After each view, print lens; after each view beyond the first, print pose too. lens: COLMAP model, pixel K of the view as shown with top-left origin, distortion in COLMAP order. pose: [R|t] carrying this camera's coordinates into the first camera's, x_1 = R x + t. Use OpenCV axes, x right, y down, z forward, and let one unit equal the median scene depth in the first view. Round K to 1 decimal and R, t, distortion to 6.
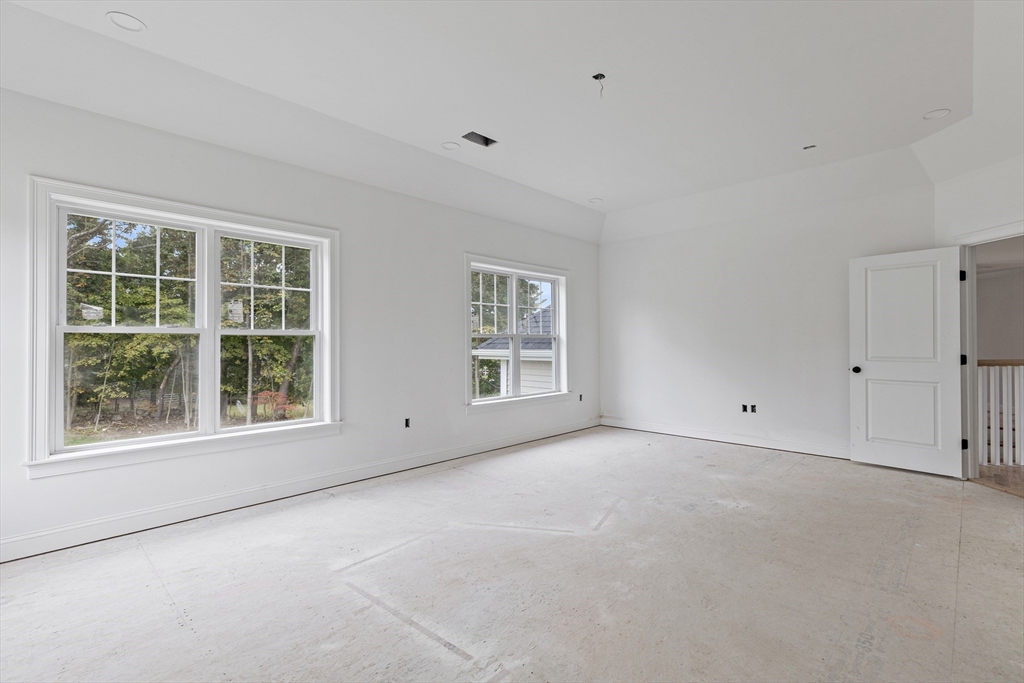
lens RADIAL K [[485.4, 0, 512.0], [0, 485.4, 341.5], [0, 0, 1]] dist [0.019477, -0.000388]
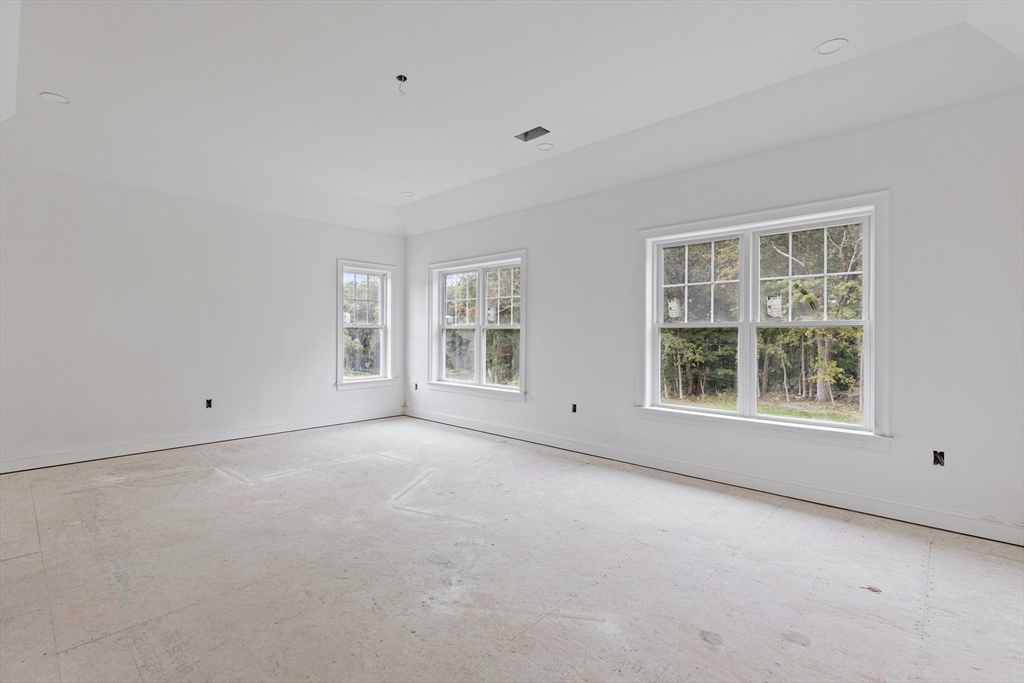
lens RADIAL K [[468.8, 0, 513.7], [0, 468.8, 337.3], [0, 0, 1]] dist [0.002524, 0.000331]
pose [[0.005097, 0.008765, -0.999949, 1.103989], [-0.003736, 0.999955, 0.008746, 0.001740], [0.999980, 0.003691, 0.005129, 1.153280]]
